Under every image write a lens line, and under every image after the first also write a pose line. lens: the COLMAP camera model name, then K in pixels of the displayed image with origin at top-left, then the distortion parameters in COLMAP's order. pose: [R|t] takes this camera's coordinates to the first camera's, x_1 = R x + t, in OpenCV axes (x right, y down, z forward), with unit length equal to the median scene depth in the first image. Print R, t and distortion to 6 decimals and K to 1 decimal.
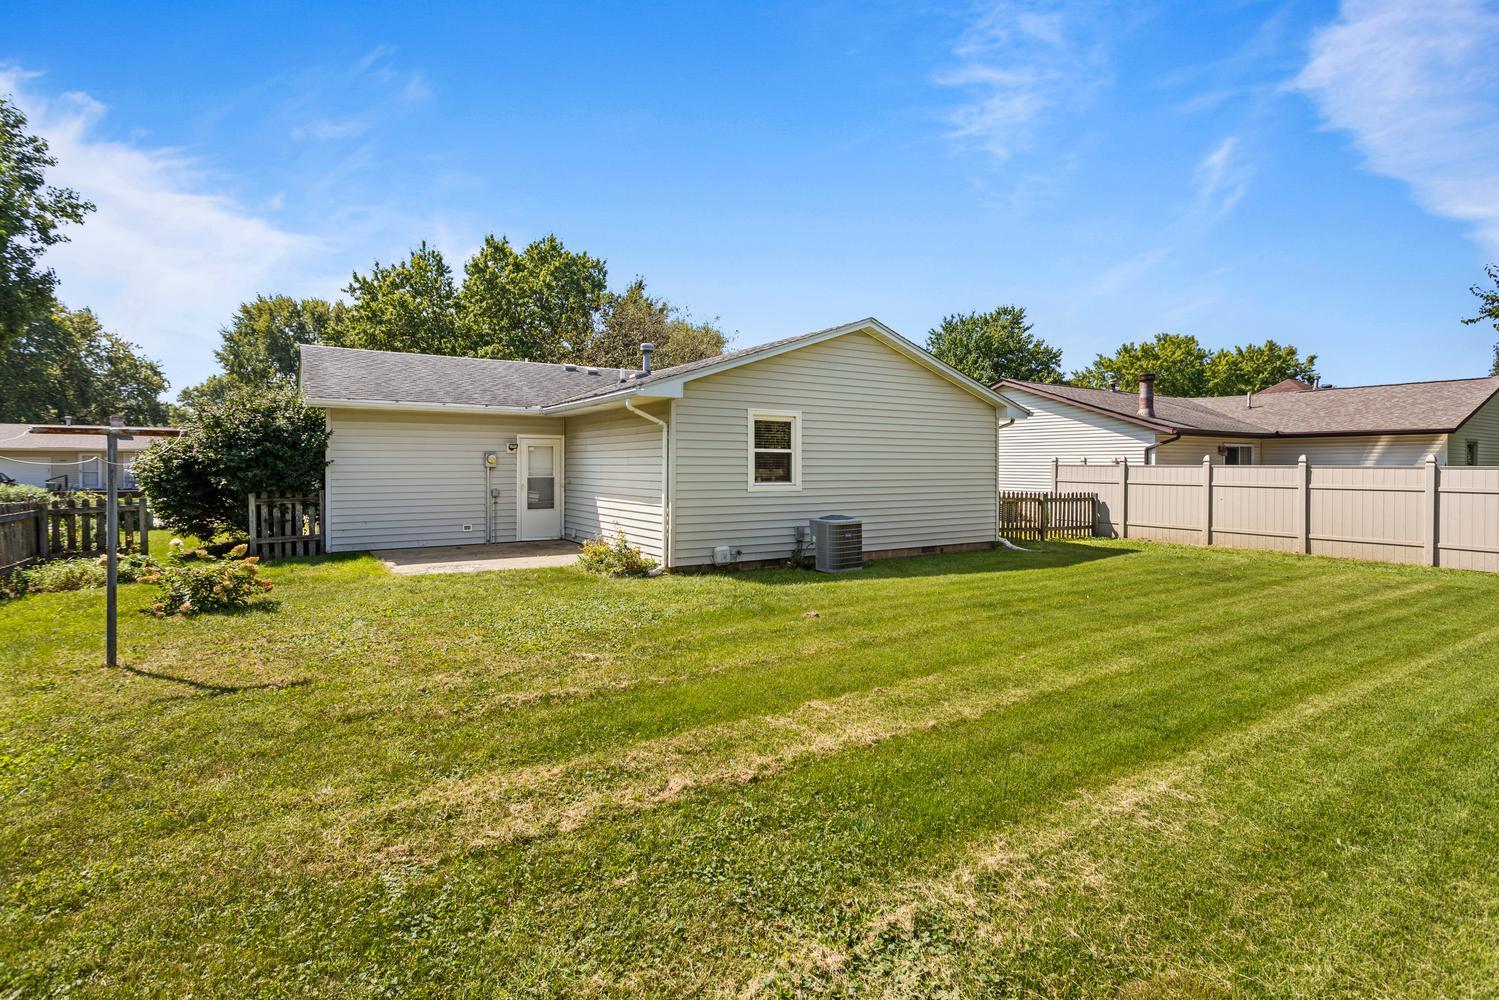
lens RADIAL K [[722.8, 0, 754.1], [0, 722.8, 496.1], [0, 0, 1]] dist [0.003503, 0.001987]
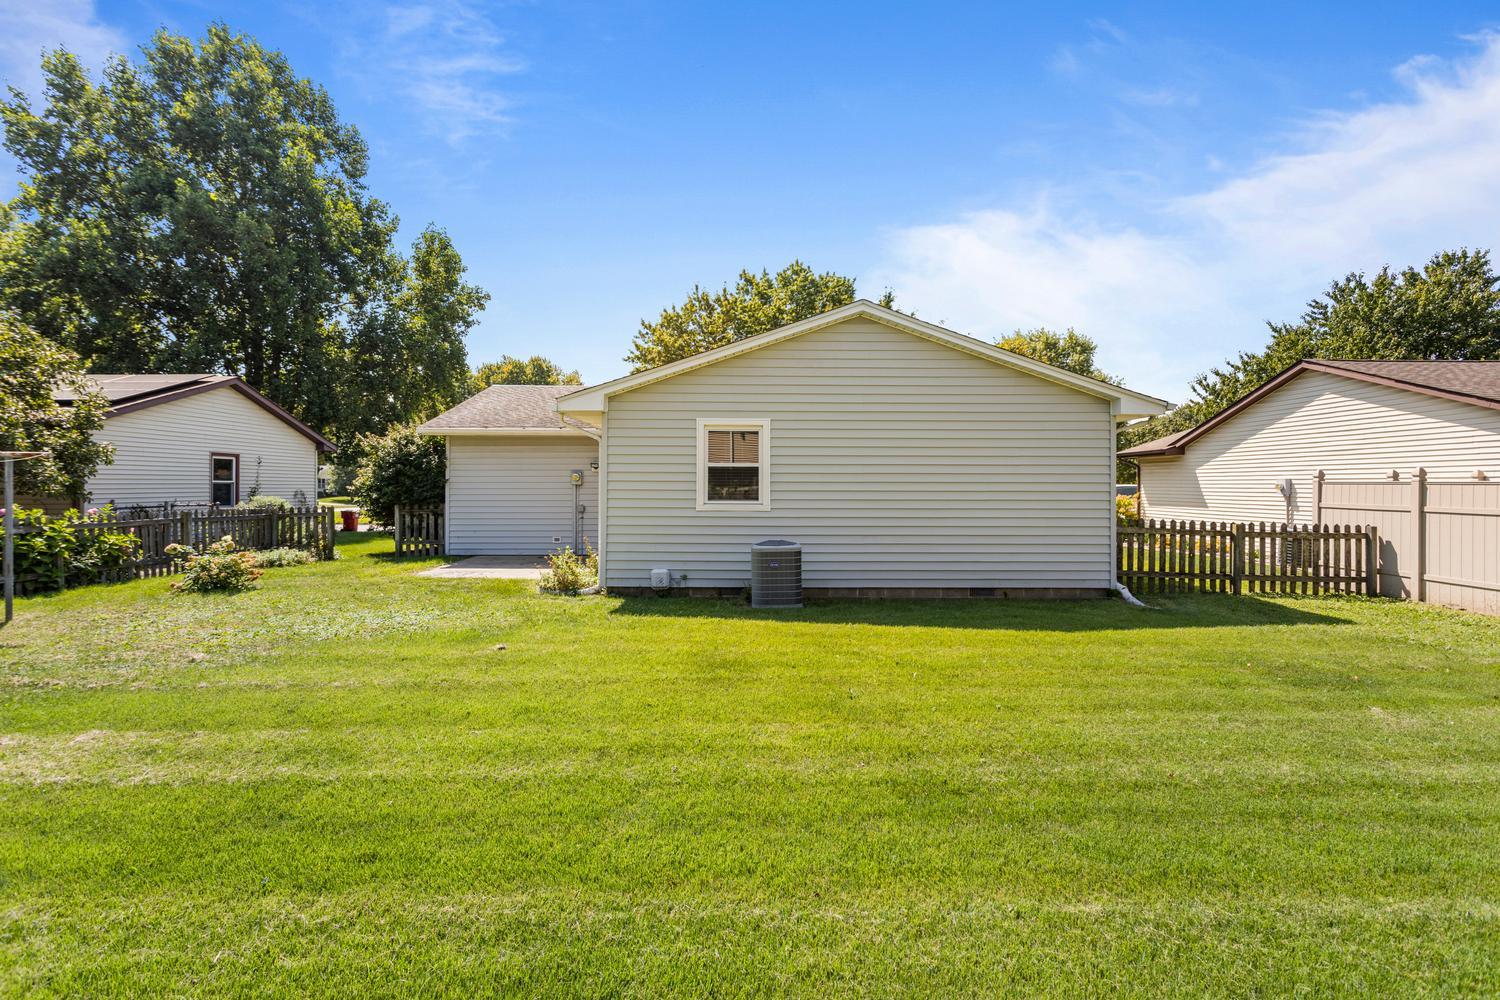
lens RADIAL K [[723.3, 0, 754.4], [0, 723.3, 493.3], [0, 0, 1]] dist [0.003503, 0.001987]
pose [[0.848565, 0.005102, -0.529066, 0.430578], [-0.023414, 0.999336, -0.027917, -0.003074], [0.528572, 0.036077, 0.848121, 0.221701]]
